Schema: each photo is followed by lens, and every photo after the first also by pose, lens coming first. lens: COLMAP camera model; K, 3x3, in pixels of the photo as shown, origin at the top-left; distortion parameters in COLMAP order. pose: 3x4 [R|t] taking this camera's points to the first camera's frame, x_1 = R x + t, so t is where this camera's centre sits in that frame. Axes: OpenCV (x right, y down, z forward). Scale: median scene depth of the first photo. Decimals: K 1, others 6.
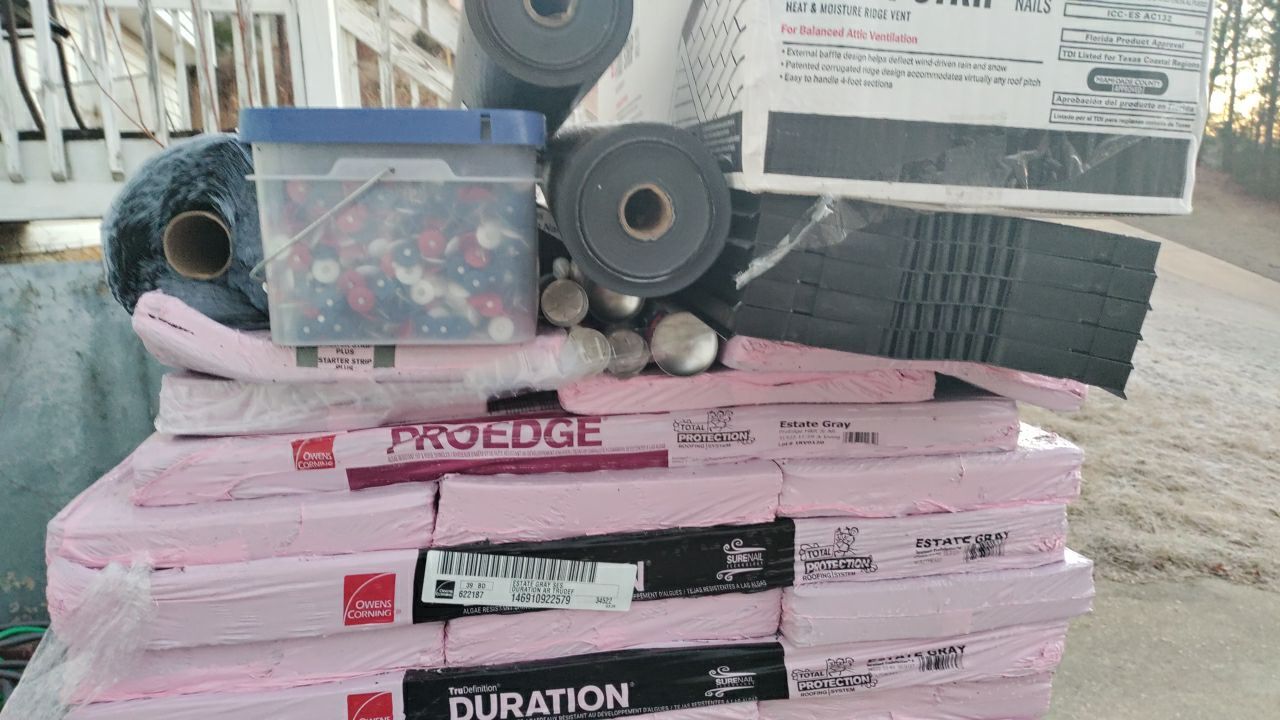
lens RADIAL K [[917.1, 0, 640.0], [0, 917.1, 360.0], [0, 0, 1]] dist [0.091720, -0.140401]
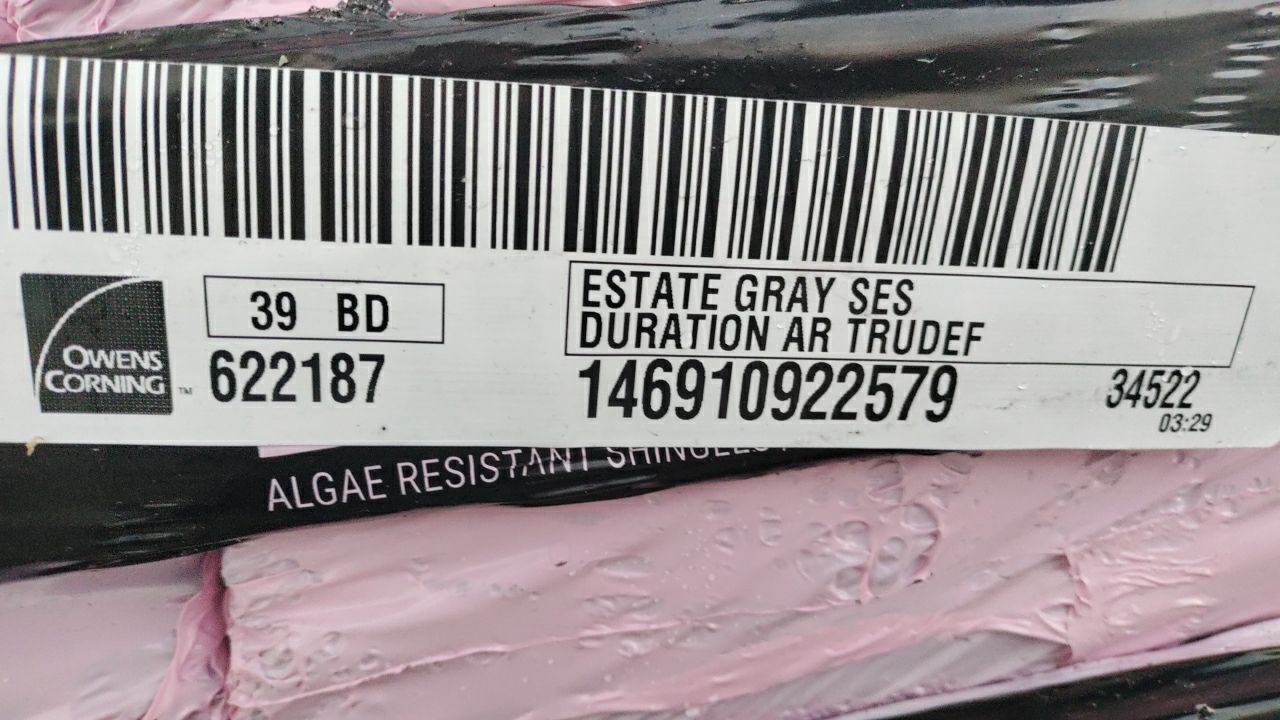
lens RADIAL K [[917.1, 0, 640.0], [0, 917.1, 360.0], [0, 0, 1]] dist [0.091720, -0.140401]
pose [[0.994117, -0.067825, -0.084449, -0.114766], [0.076165, 0.992087, 0.099812, 0.234443], [0.077011, -0.105657, 0.991416, 0.839640]]
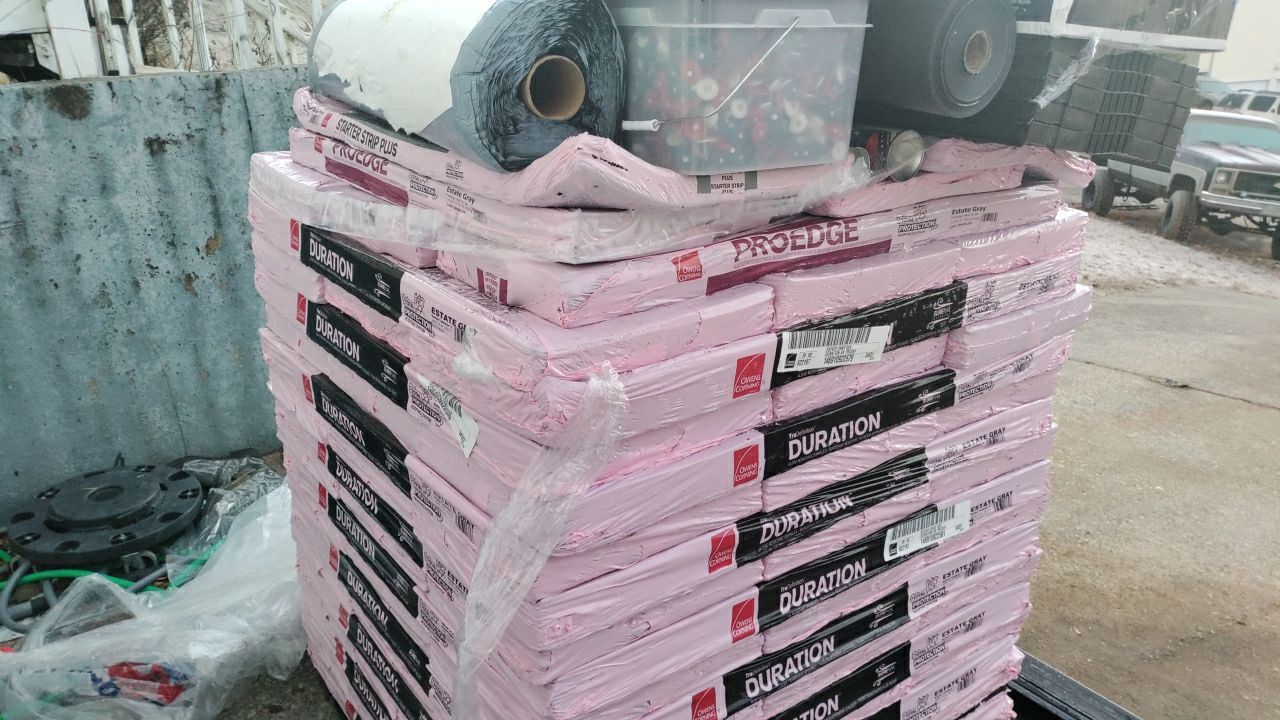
lens RADIAL K [[917.1, 0, 640.0], [0, 917.1, 360.0], [0, 0, 1]] dist [0.091720, -0.140401]
pose [[0.898541, -0.148984, 0.412829, -0.898772], [0.069378, 0.977011, 0.201584, -0.025500], [-0.433371, -0.152490, 0.888221, -0.047508]]
